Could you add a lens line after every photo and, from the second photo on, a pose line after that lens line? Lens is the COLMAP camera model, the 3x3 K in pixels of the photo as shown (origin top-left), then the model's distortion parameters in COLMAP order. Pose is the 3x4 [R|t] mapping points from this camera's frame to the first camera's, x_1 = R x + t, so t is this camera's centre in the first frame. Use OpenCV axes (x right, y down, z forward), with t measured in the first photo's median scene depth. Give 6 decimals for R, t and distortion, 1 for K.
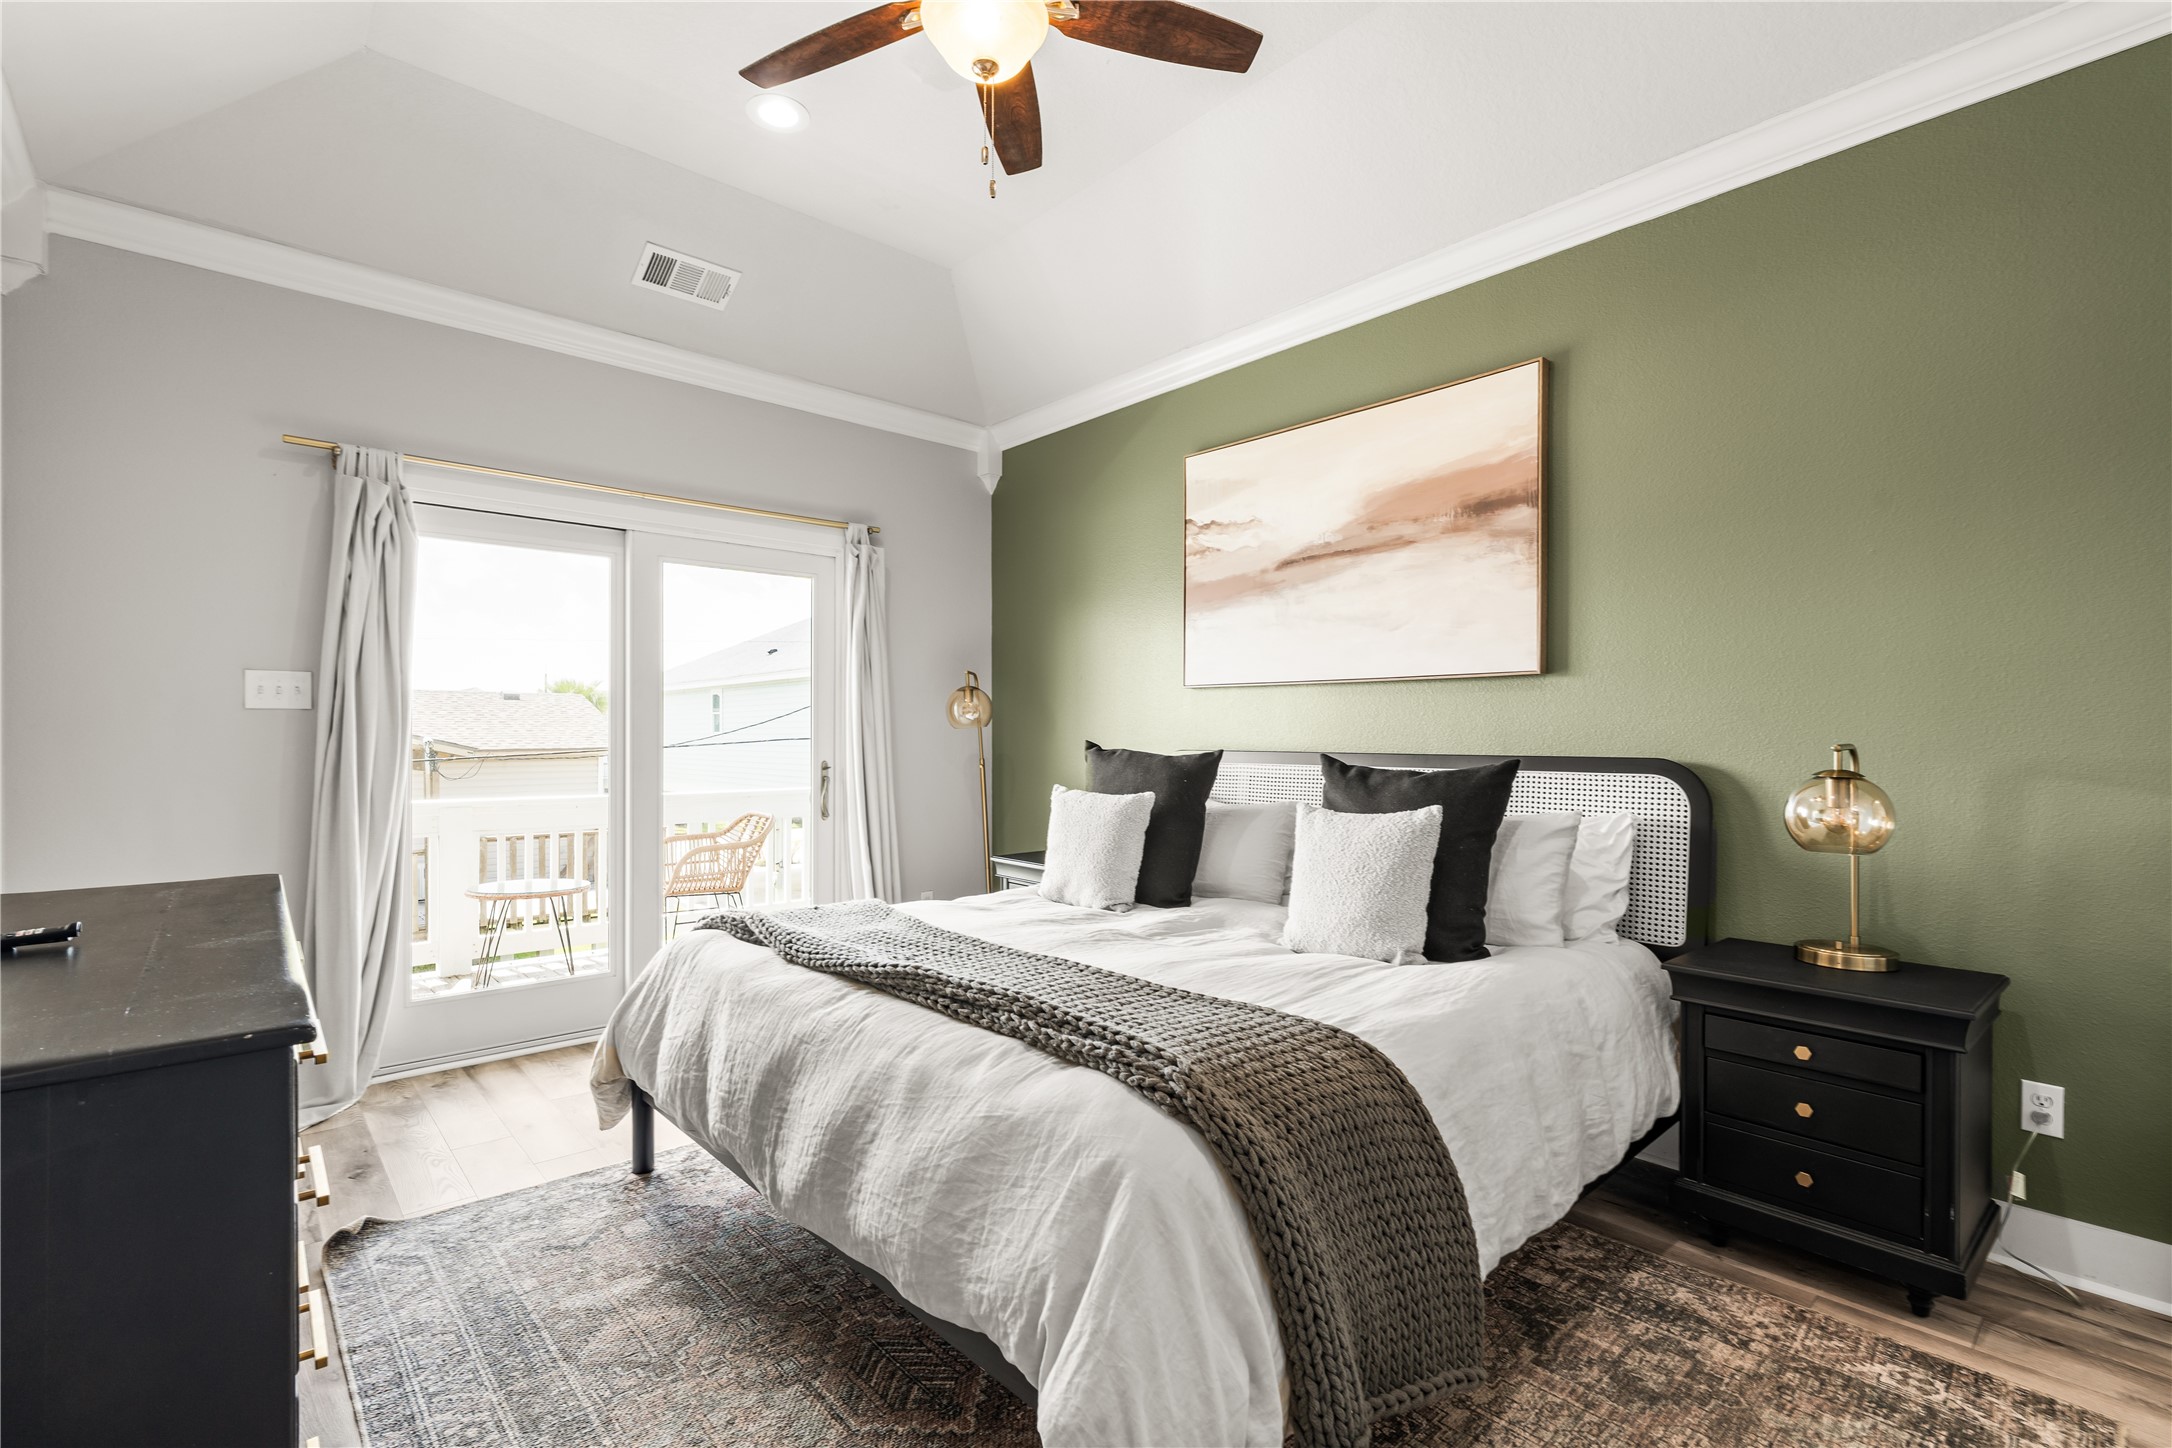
lens RADIAL K [[987.3, 0, 1100.7], [0, 987.3, 734.4], [0, 0, 1]] dist [-0.008220, 0.002452]
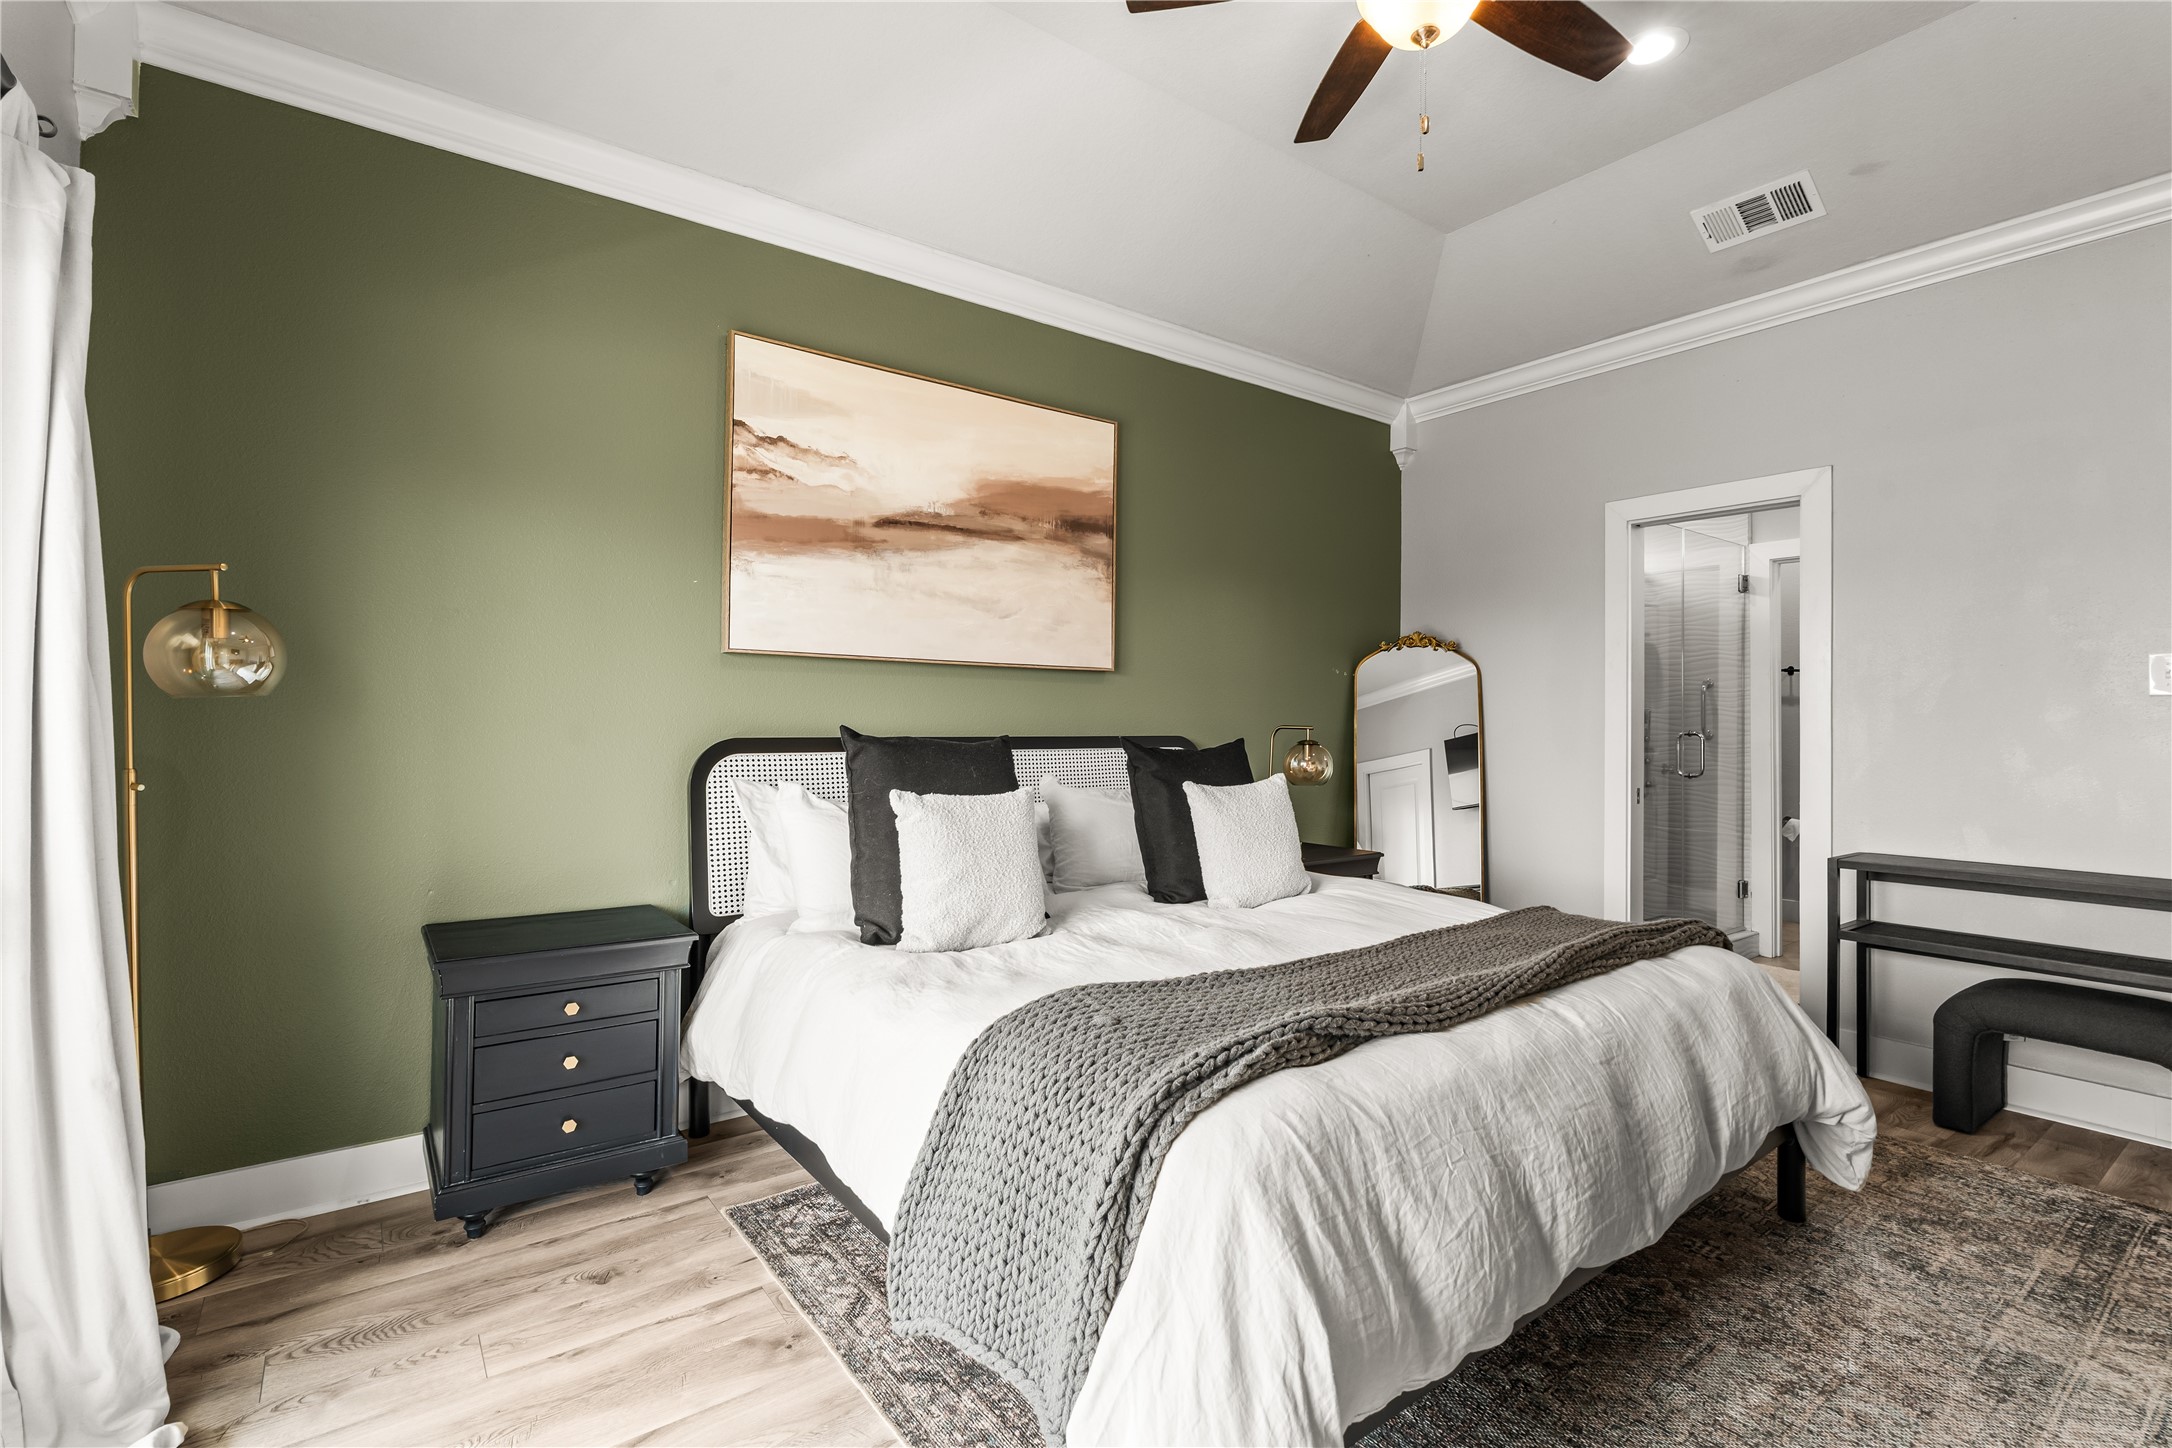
lens RADIAL K [[987.3, 0, 1074.3], [0, 987.3, 715.8], [0, 0, 1]] dist [-0.008220, 0.002452]
pose [[0.106978, 0.003348, 0.994256, -0.738720], [-0.006683, 0.999974, -0.002648, 0.000289], [-0.994239, -0.006361, 0.106998, 0.820907]]
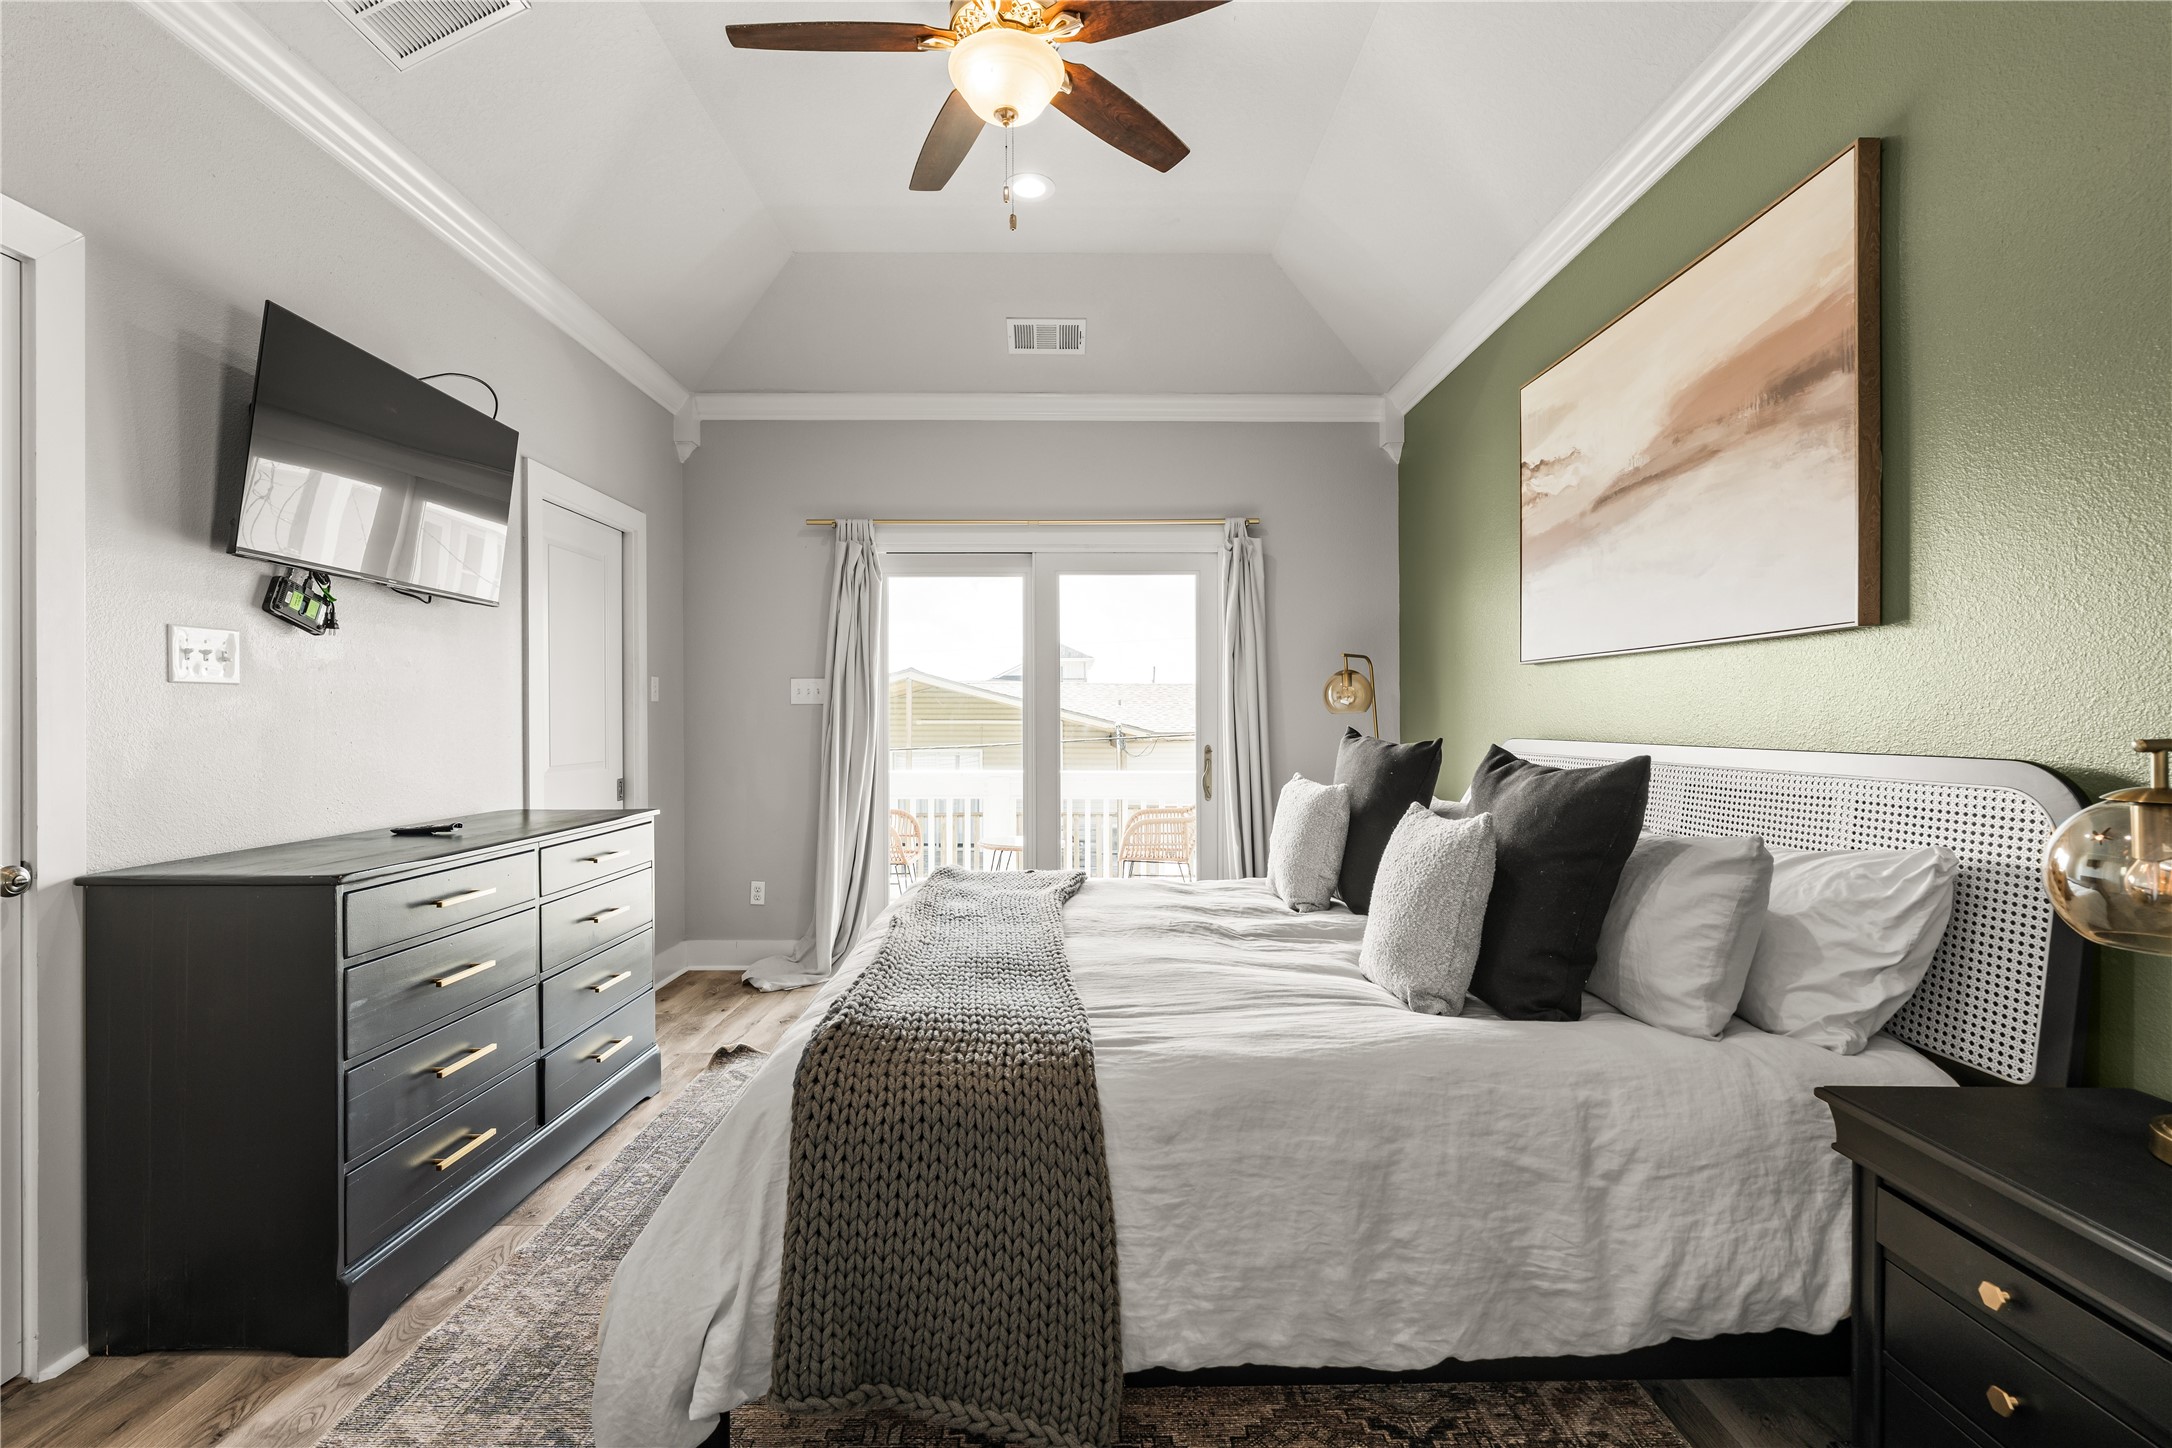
lens RADIAL K [[987.3, 0, 1082.0], [0, 987.3, 718.4], [0, 0, 1]] dist [-0.008220, 0.002452]
pose [[0.744628, -0.002855, -0.667474, 0.446462], [0.002186, 0.999996, -0.001839, -0.000482], [0.667476, -0.000089, 0.744631, 0.157564]]
